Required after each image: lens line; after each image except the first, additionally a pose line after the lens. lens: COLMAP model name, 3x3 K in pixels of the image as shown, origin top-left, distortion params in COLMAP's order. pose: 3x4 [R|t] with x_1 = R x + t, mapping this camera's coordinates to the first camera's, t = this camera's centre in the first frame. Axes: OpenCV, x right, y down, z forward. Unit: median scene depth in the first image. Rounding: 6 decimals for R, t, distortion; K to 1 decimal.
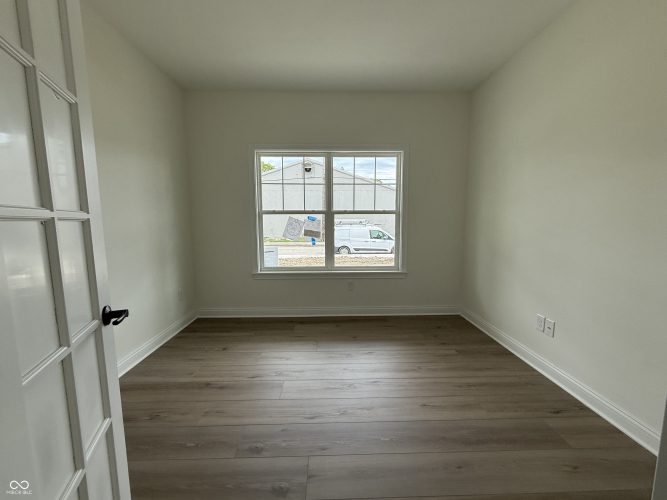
lens RADIAL K [[270.3, 0, 332.1], [0, 270.3, 248.0], [0, 0, 1]] dist [-0.004244, -0.000227]
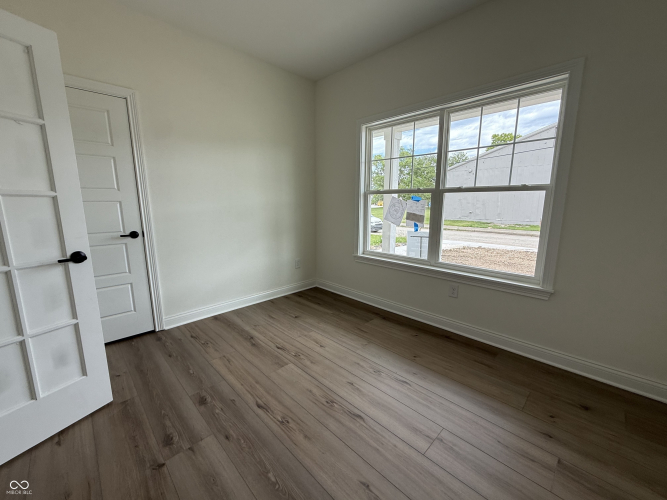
lens RADIAL K [[270.3, 0, 333.3], [0, 270.3, 248.3], [0, 0, 1]] dist [-0.004244, -0.000227]
pose [[0.687639, 0.126183, -0.715003, 0.368529], [-0.080735, 0.991964, 0.097415, -0.021314], [0.721550, -0.009260, 0.692301, 0.271542]]
